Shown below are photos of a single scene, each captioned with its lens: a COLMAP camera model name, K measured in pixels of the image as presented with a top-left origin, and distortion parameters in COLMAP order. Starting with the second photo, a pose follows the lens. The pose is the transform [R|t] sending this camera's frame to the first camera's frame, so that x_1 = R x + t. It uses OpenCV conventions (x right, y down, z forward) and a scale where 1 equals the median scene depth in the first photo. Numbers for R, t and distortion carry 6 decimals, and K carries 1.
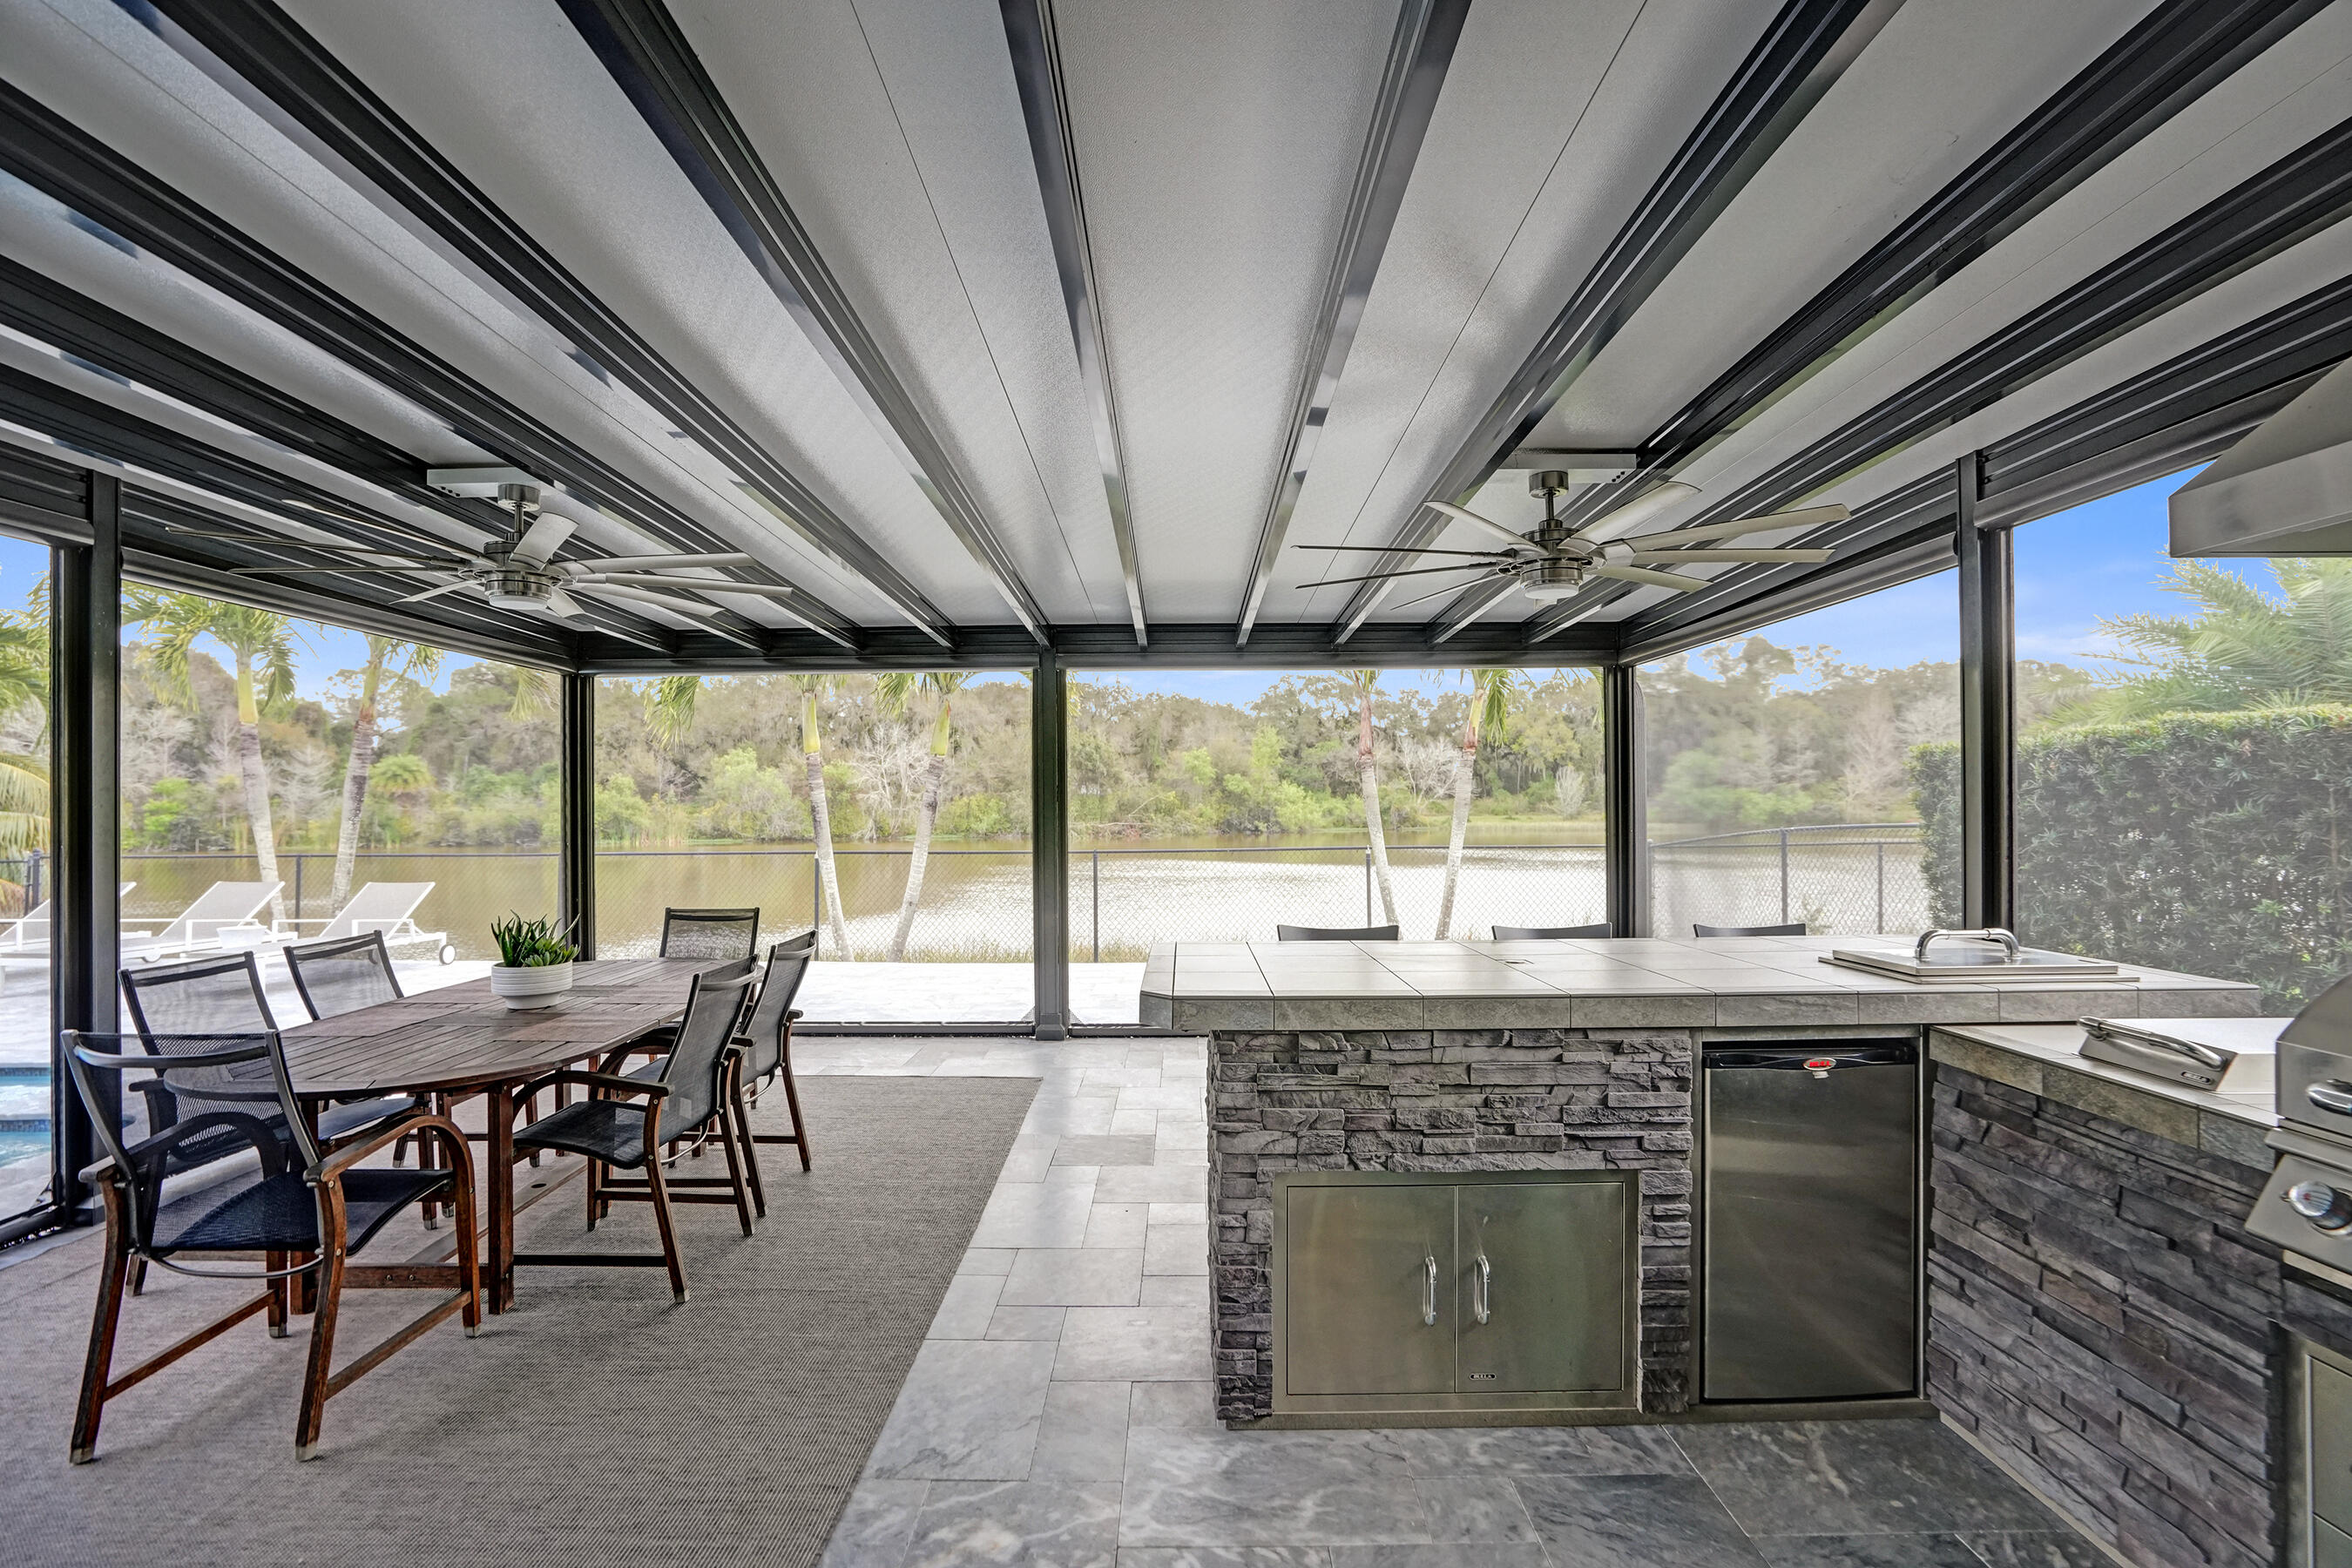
lens RADIAL K [[1140.2, 0, 1158.1], [0, 1140.2, 807.0], [0, 0, 1]] dist [-0.030344, 0.016533]
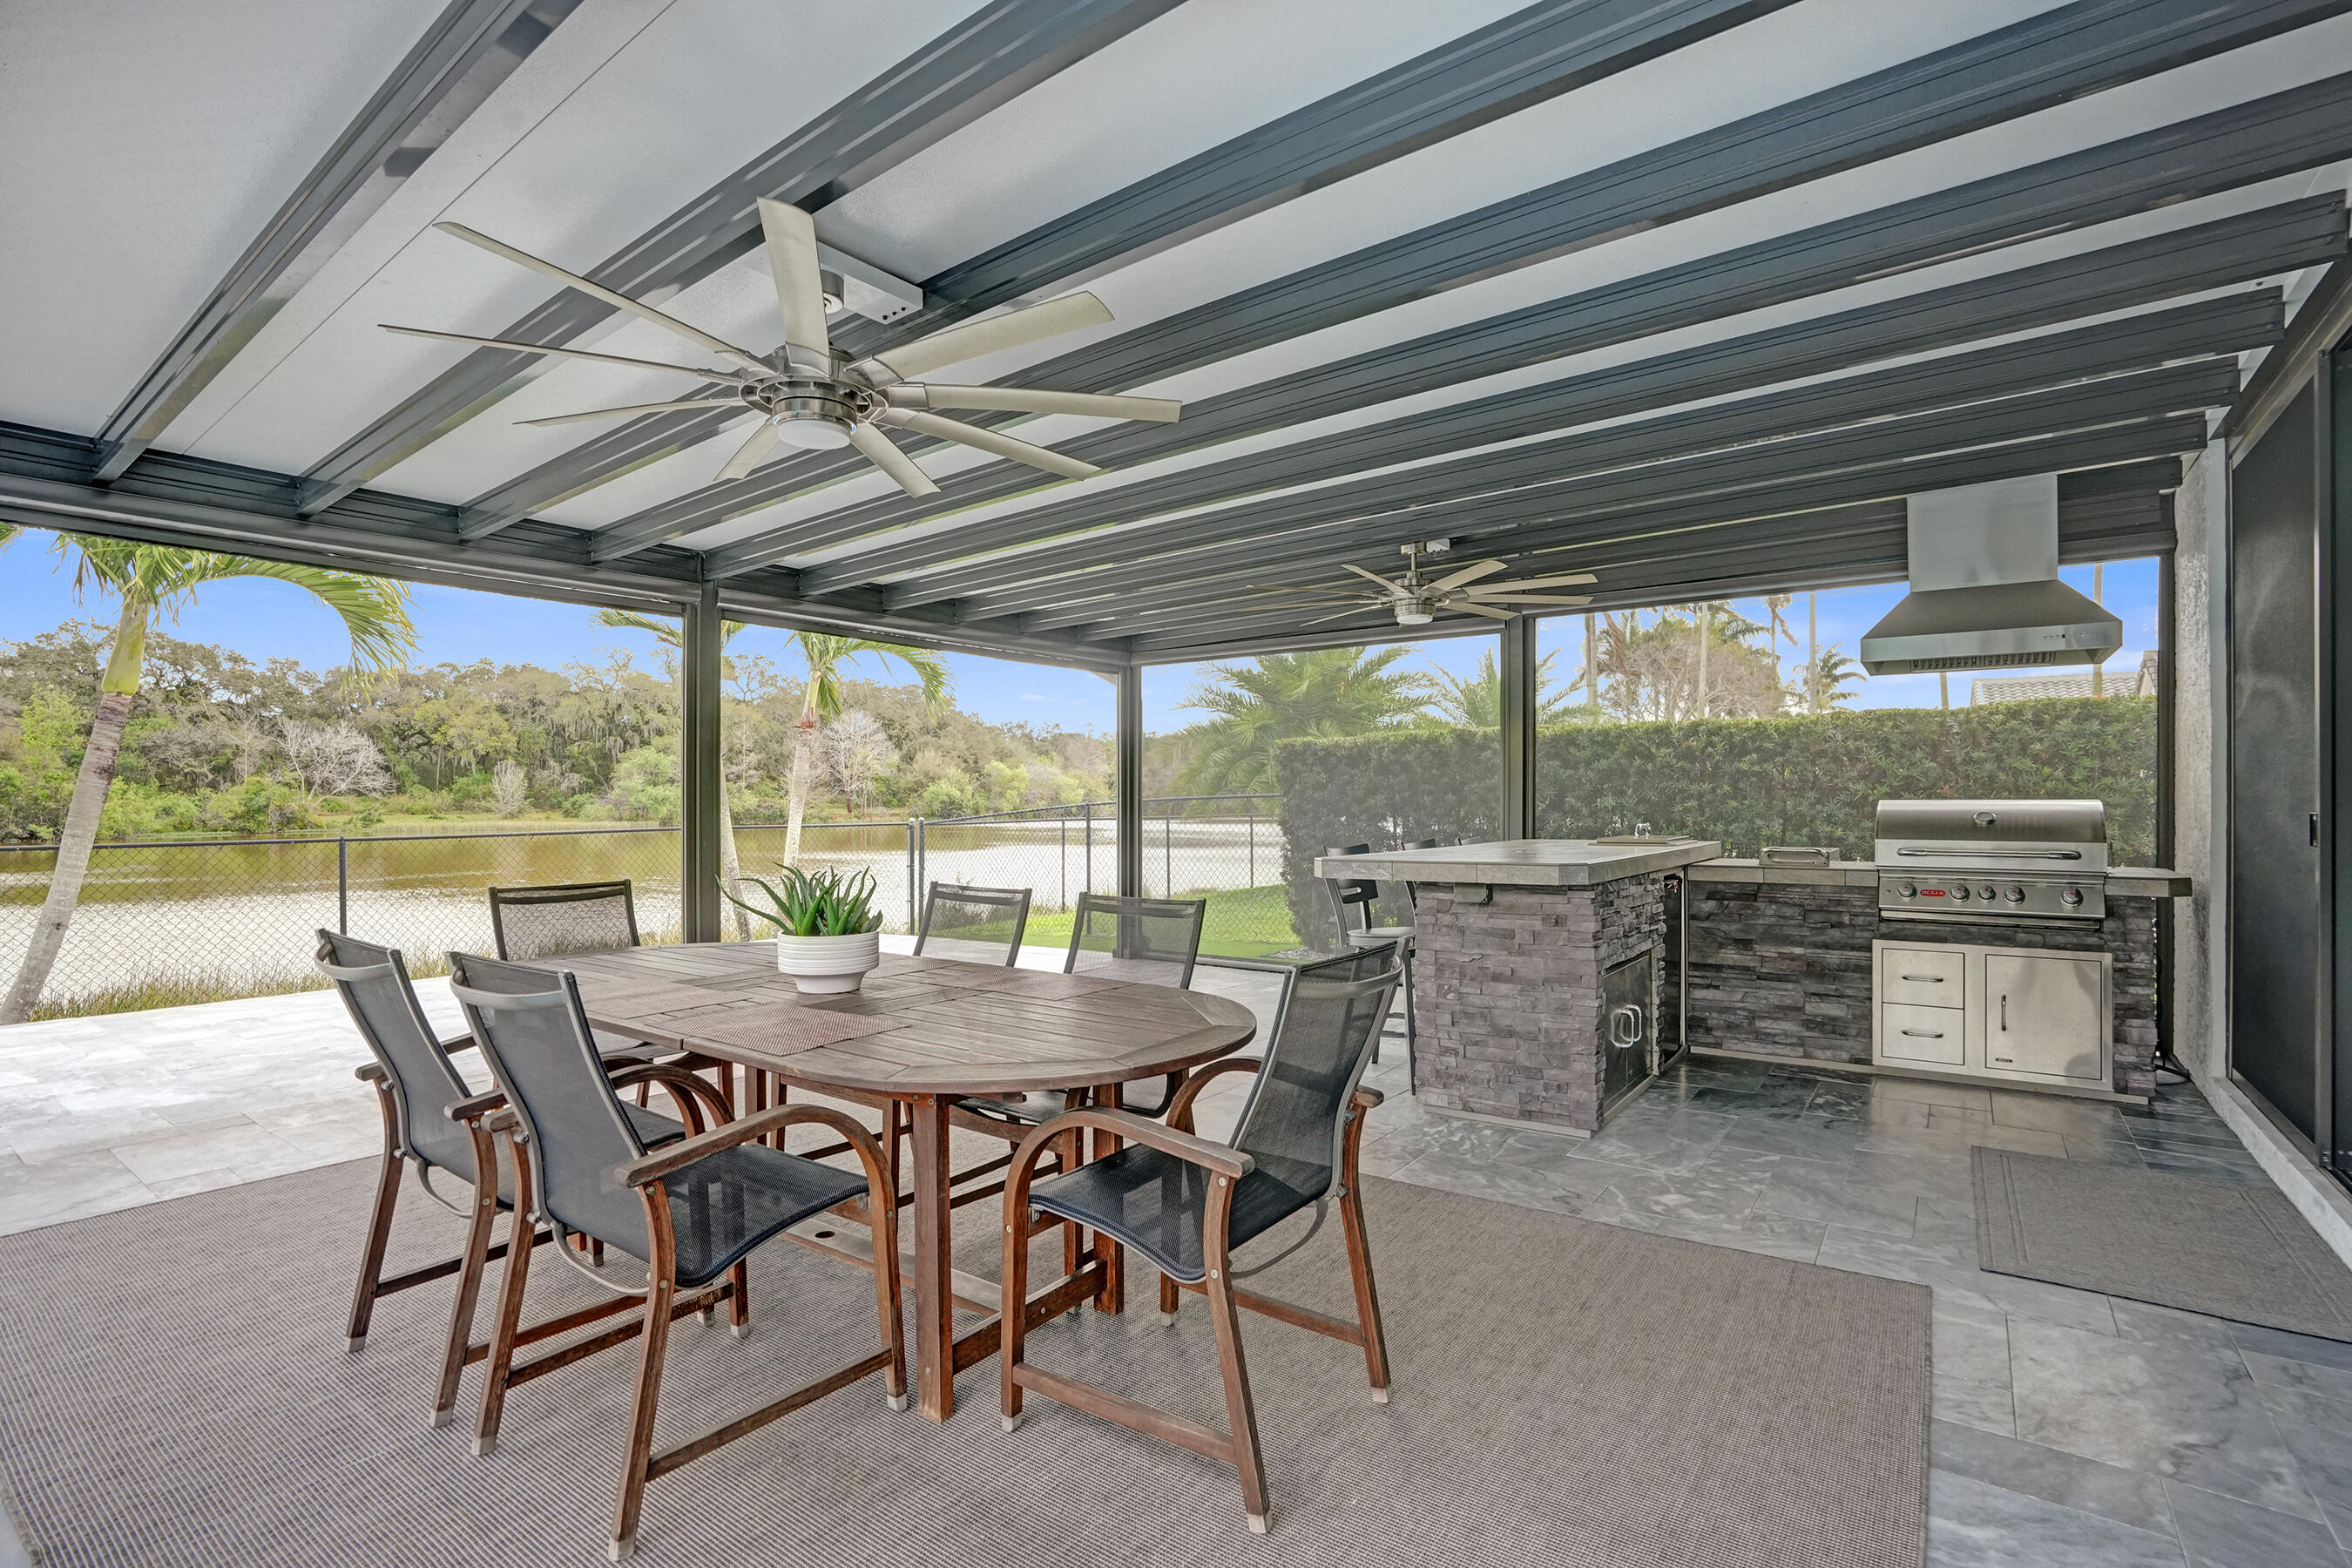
lens RADIAL K [[1140.2, 0, 1190.9], [0, 1140.2, 793.3], [0, 0, 1]] dist [-0.030344, 0.016533]
pose [[0.574064, 0.007943, 0.818772, -1.139472], [0.003399, 0.999921, -0.012084, 0.059983], [-0.818804, 0.009720, 0.573992, 0.389674]]
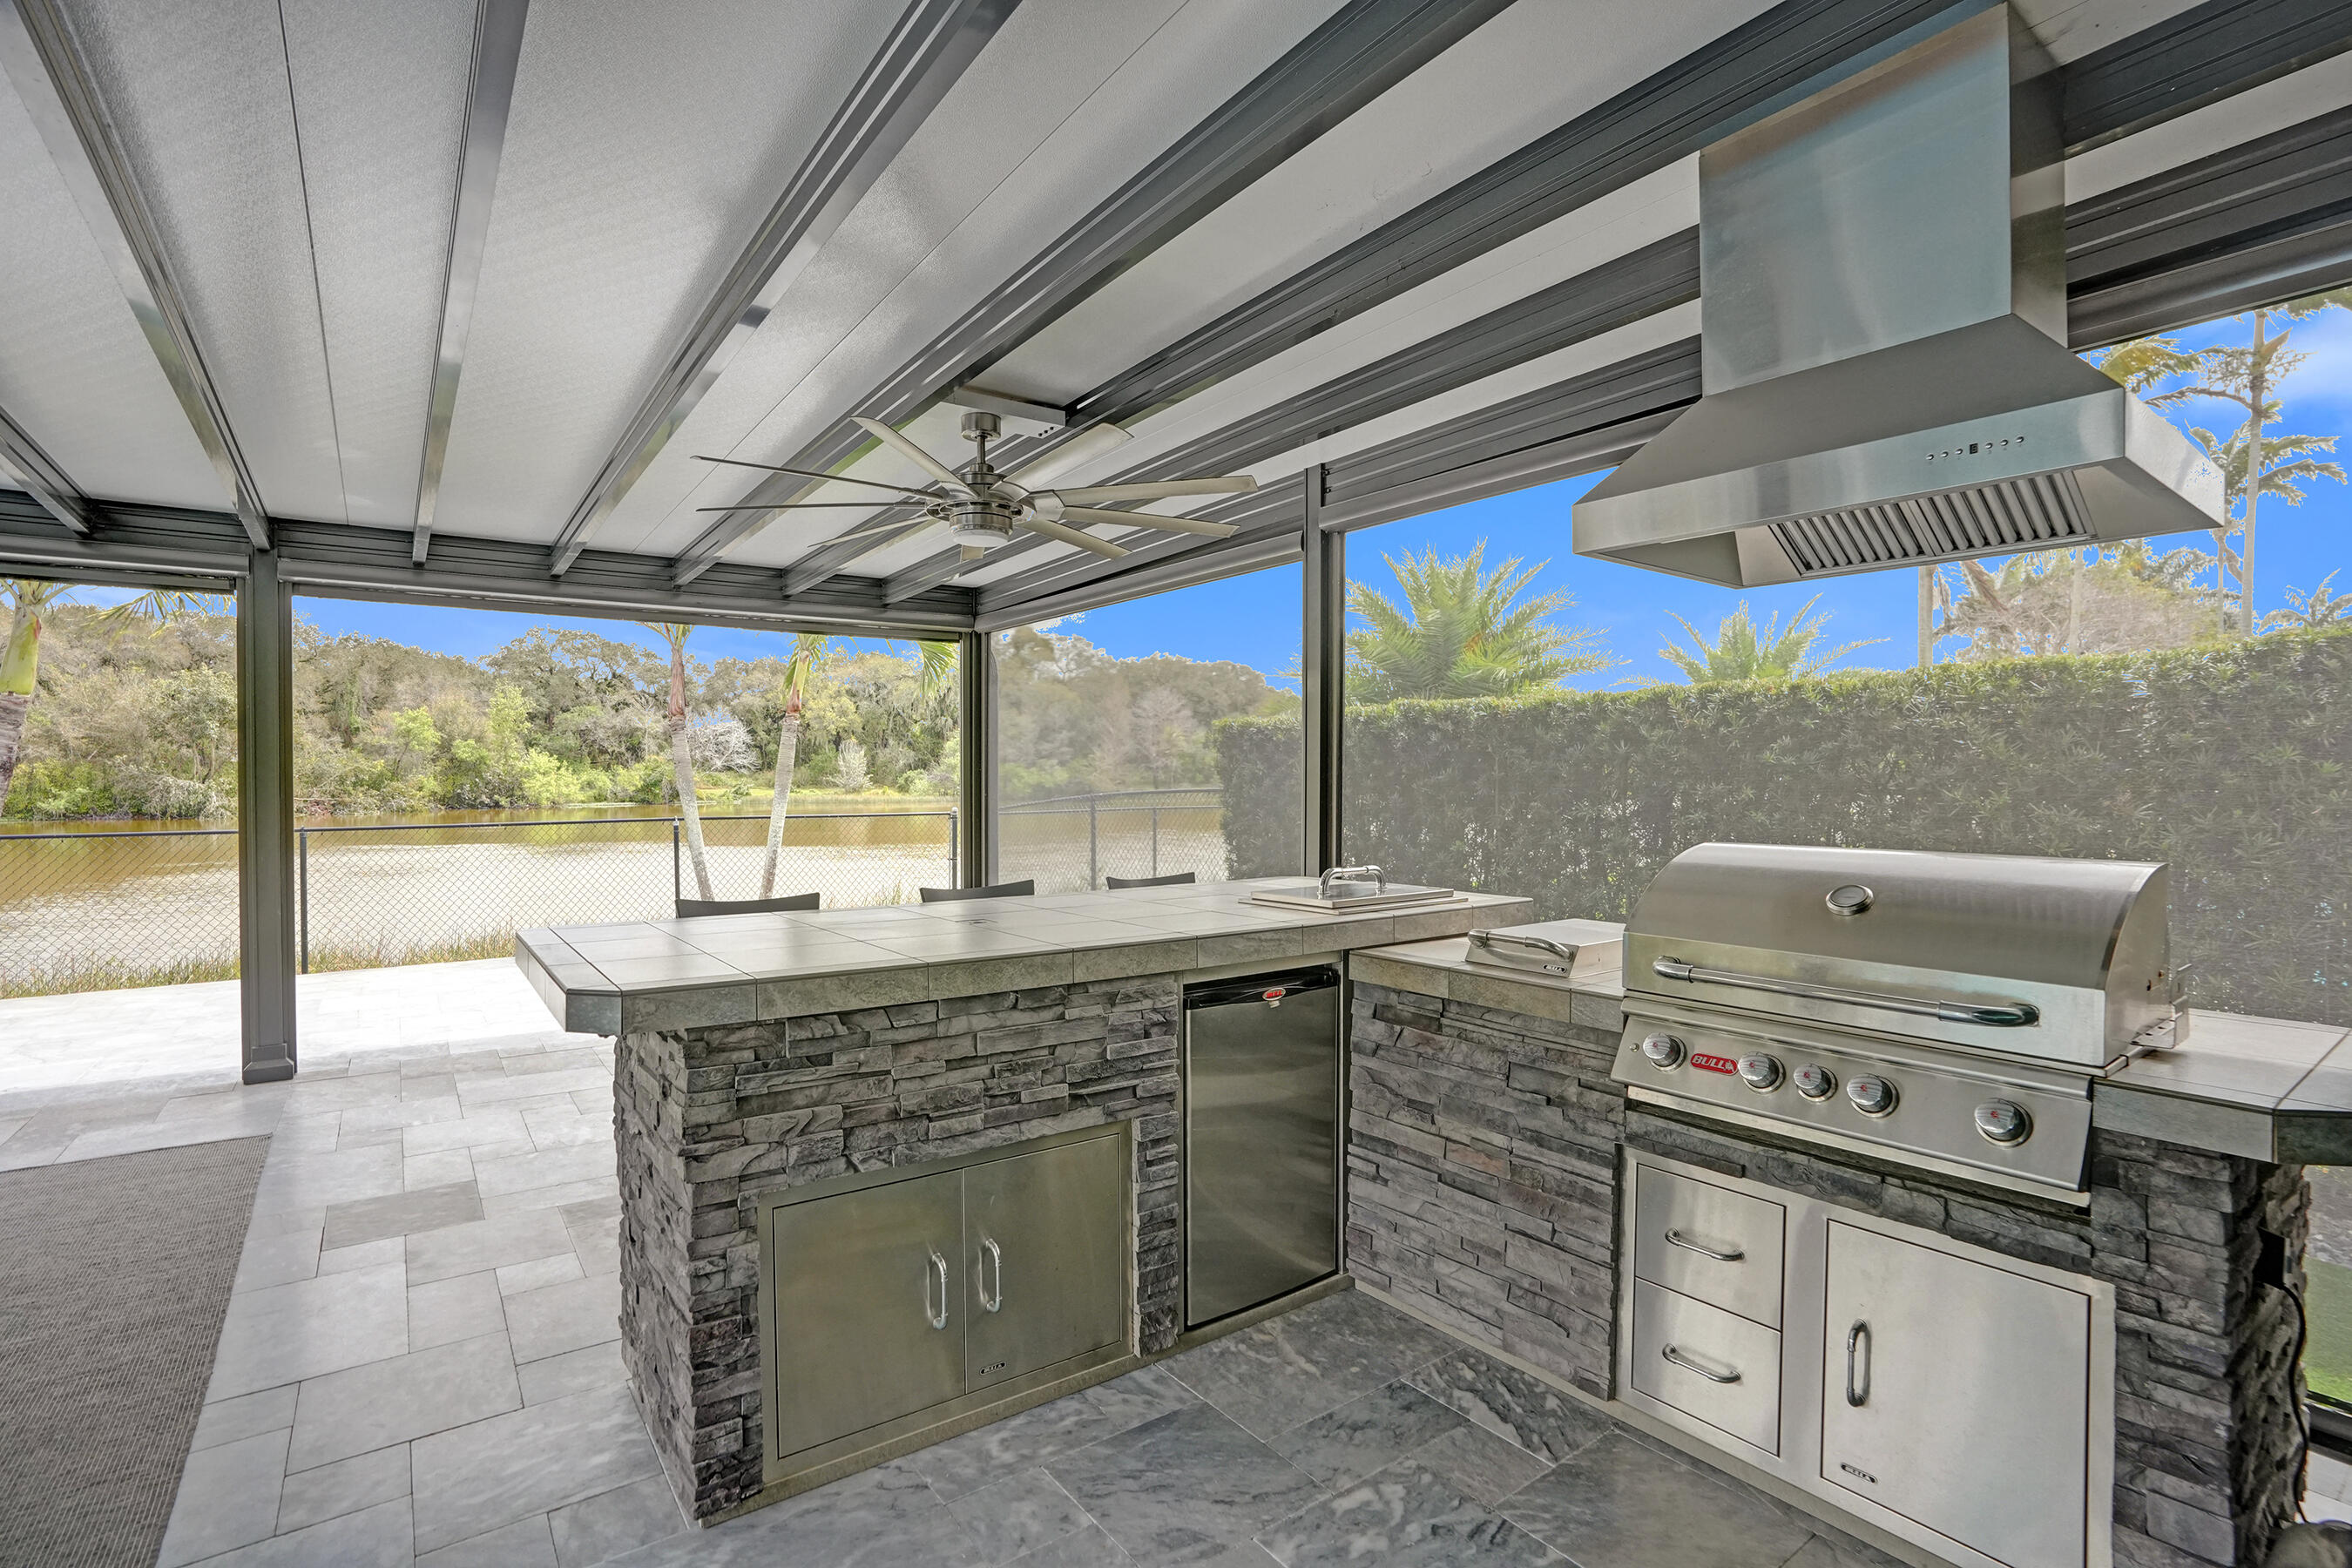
lens RADIAL K [[1140.2, 0, 1191.0], [0, 1140.2, 805.1], [0, 0, 1]] dist [-0.030344, 0.016533]
pose [[0.802650, -0.009545, 0.596373, -0.096521], [-0.003155, 0.999790, 0.020248, 0.017052], [-0.596441, -0.018133, 0.802452, 0.122398]]
